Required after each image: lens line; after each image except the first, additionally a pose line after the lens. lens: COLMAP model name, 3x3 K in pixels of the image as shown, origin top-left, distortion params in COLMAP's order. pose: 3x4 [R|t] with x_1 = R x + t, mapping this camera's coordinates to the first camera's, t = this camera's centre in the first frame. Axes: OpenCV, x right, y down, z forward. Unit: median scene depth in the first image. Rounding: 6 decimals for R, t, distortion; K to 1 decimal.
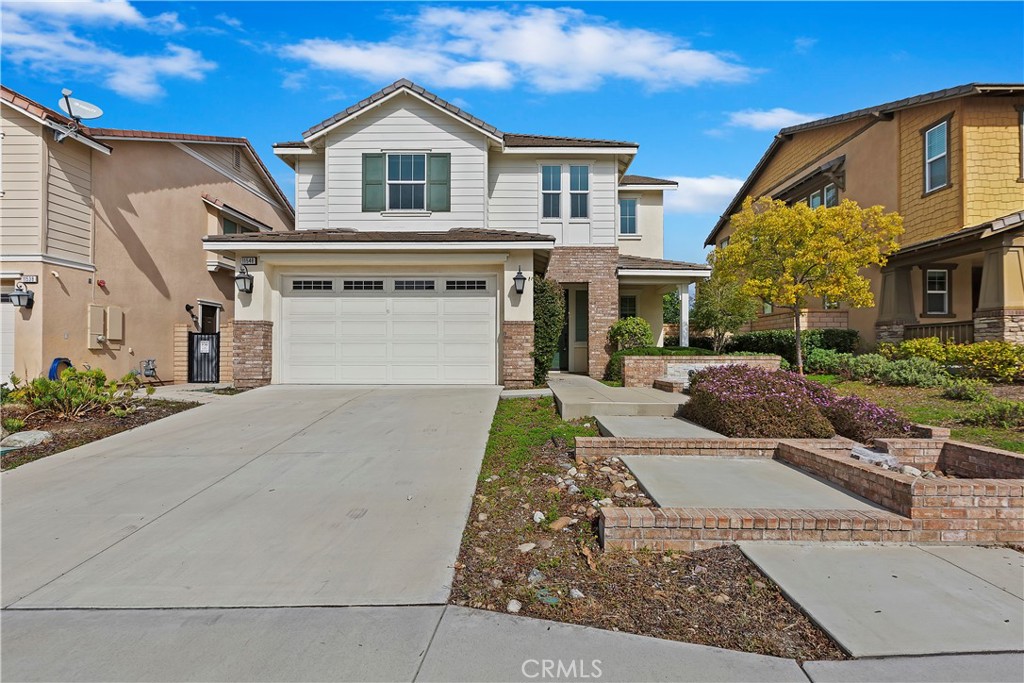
lens RADIAL K [[474.1, 0, 512.0], [0, 474.1, 341.5], [0, 0, 1]] dist [0.000611, -0.000595]
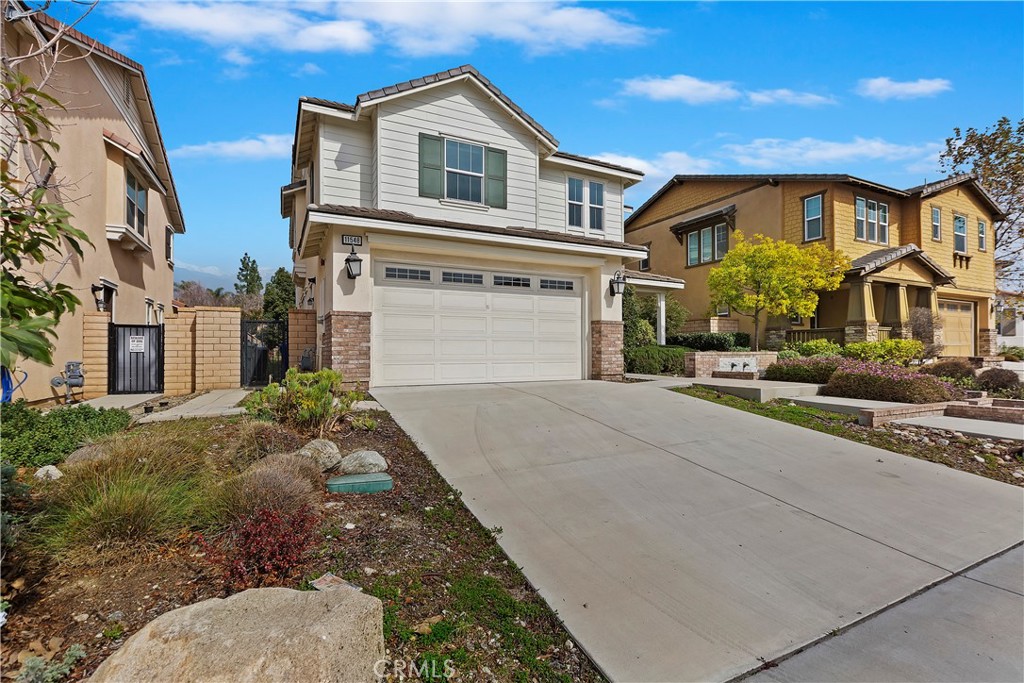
lens RADIAL K [[468.9, 0, 512.0], [0, 468.9, 341.5], [0, 0, 1]] dist [0.000932, 0.000565]
pose [[0.889178, 0.006042, 0.457522, -0.570441], [-0.005690, 0.999982, -0.002147, 0.007000], [-0.457527, -0.000695, 0.889196, 0.114820]]
